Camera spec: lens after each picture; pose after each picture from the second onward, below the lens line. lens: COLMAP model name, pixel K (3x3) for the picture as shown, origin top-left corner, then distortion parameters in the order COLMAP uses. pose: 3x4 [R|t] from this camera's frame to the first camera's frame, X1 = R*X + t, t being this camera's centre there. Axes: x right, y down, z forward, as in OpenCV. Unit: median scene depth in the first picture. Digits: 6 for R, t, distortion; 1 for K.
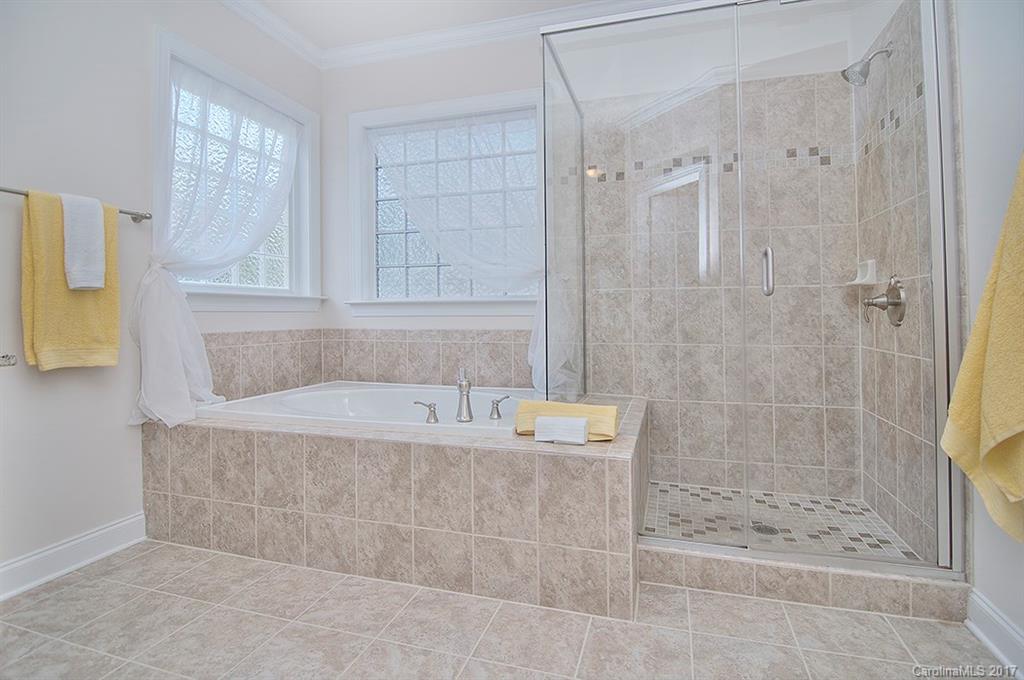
lens RADIAL K [[506.4, 0, 509.7], [0, 506.4, 316.8], [0, 0, 1]] dist [-0.015186, -0.001188]
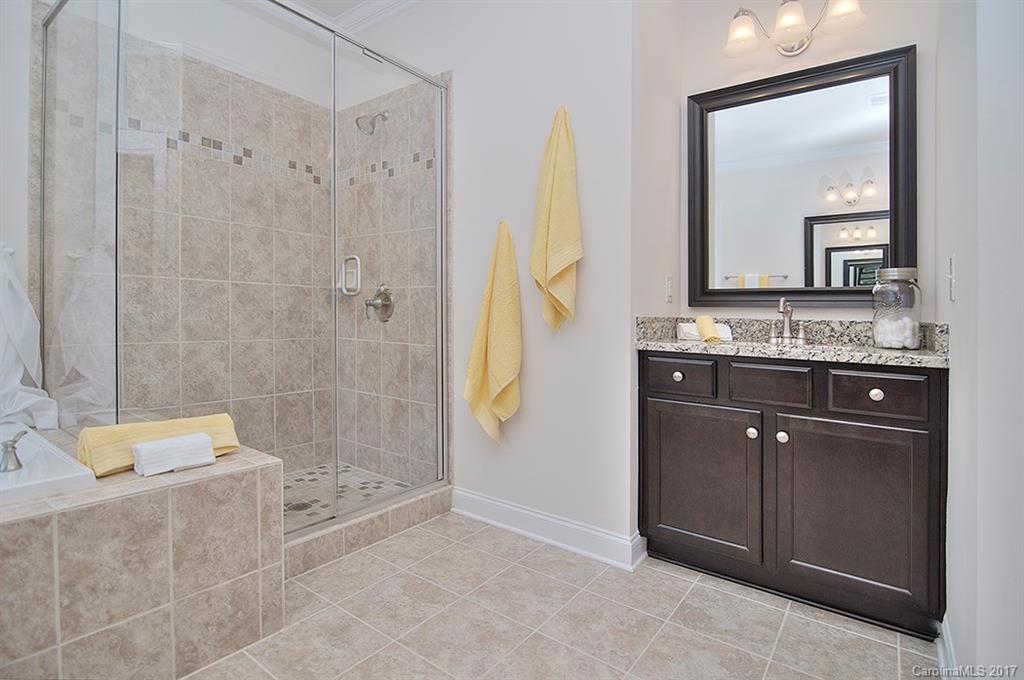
lens RADIAL K [[506.4, 0, 509.7], [0, 506.4, 316.8], [0, 0, 1]] dist [-0.015186, -0.001188]
pose [[0.349071, 0.006830, 0.937072, -0.418721], [-0.018966, 0.999820, -0.000222, -0.000805], [-0.936904, -0.017695, 0.349137, 0.219079]]
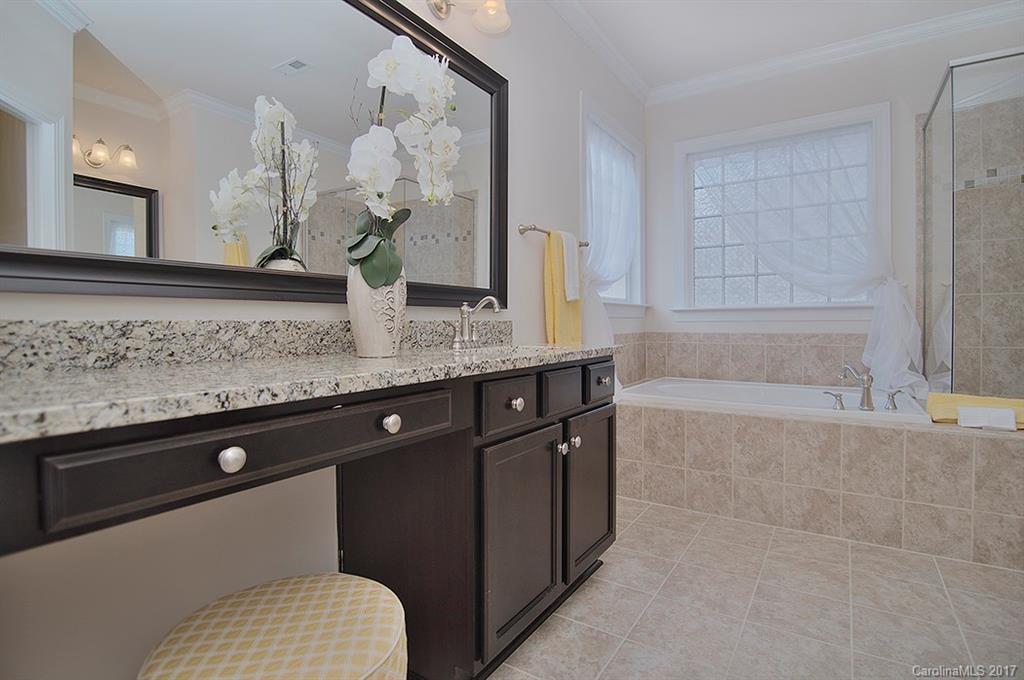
lens RADIAL K [[503.4, 0, 515.7], [0, 503.4, 345.4], [0, 0, 1]] dist [-0.035964, -0.001064]
pose [[0.957500, 0.009491, -0.288277, -0.559685], [0.002633, 0.999129, 0.041642, 0.008344], [0.288421, -0.040631, 0.956641, -0.332609]]
